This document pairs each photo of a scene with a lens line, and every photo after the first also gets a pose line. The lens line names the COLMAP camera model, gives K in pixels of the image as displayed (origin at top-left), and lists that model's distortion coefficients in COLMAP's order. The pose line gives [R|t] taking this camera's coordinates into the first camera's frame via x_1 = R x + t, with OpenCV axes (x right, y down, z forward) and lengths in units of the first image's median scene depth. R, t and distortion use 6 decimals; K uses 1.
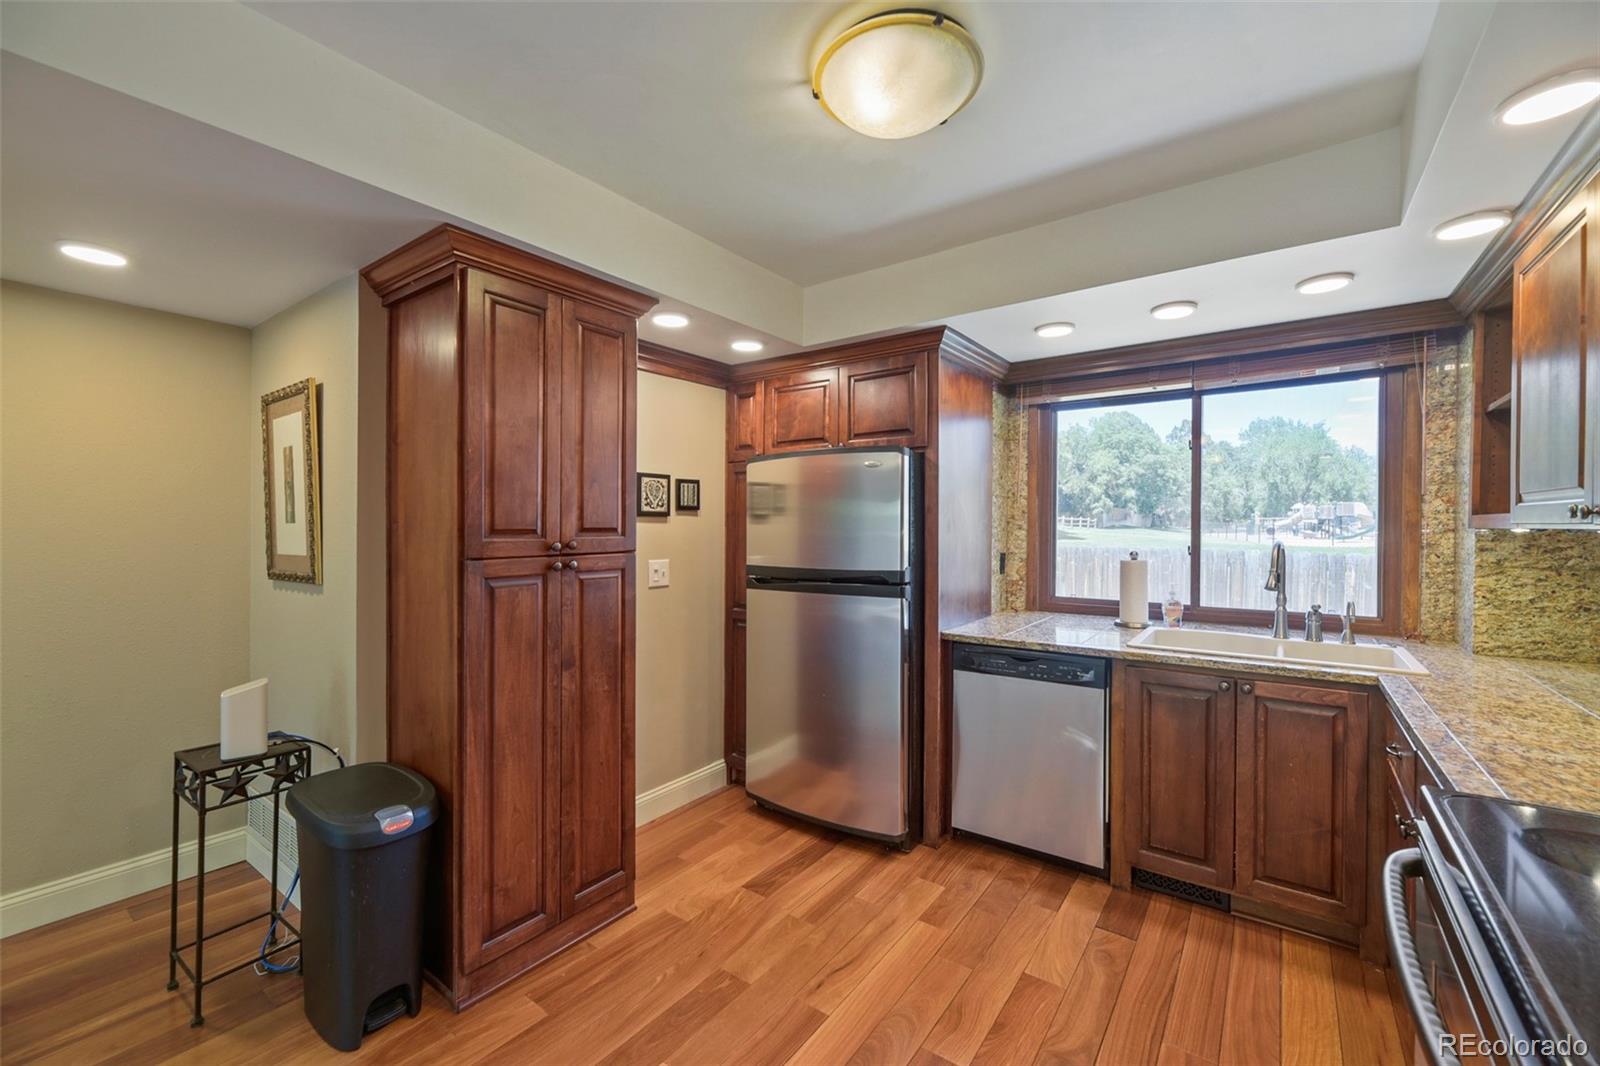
lens RADIAL K [[656.4, 0, 806.0], [0, 656.4, 531.8], [0, 0, 1]] dist [0.004197, -0.001538]
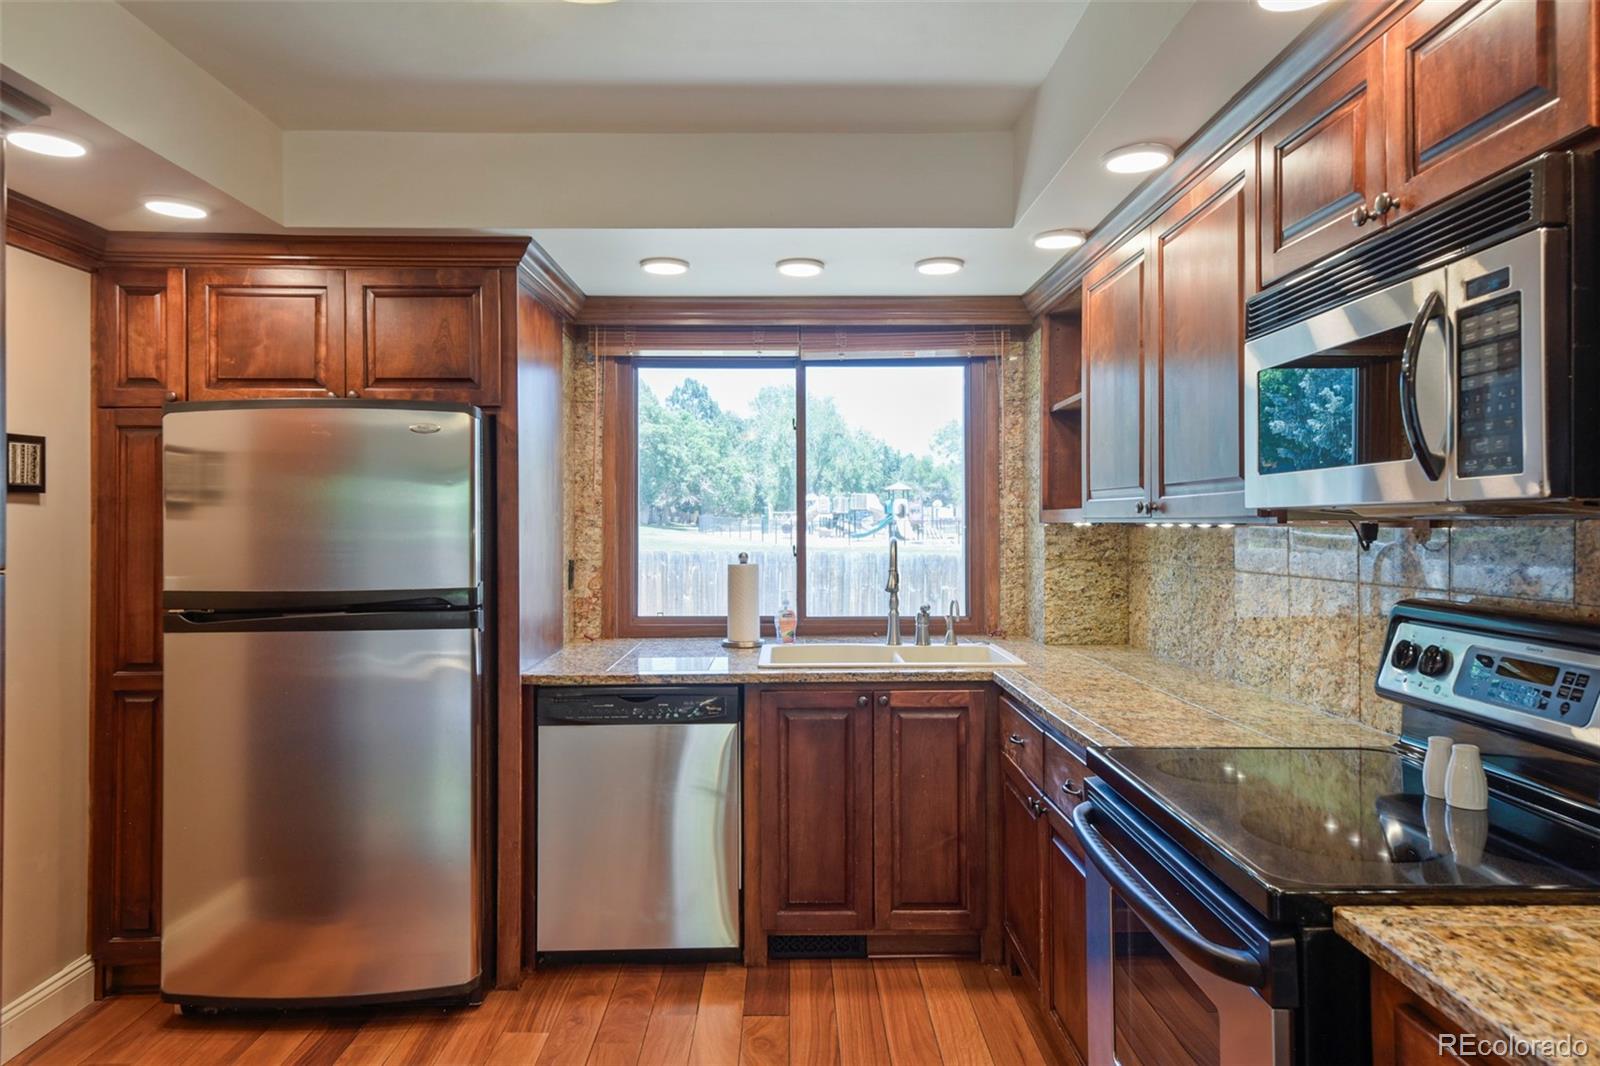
lens RADIAL K [[1024.2, 0, 803.4], [0, 1024.2, 521.6], [0, 0, 1]] dist [0.031484, 0.002959]
pose [[0.802750, -0.002107, 0.596312, -0.211525], [0.008257, 0.999937, -0.007582, 0.001493], [-0.596259, 0.011010, 0.802717, -0.058302]]
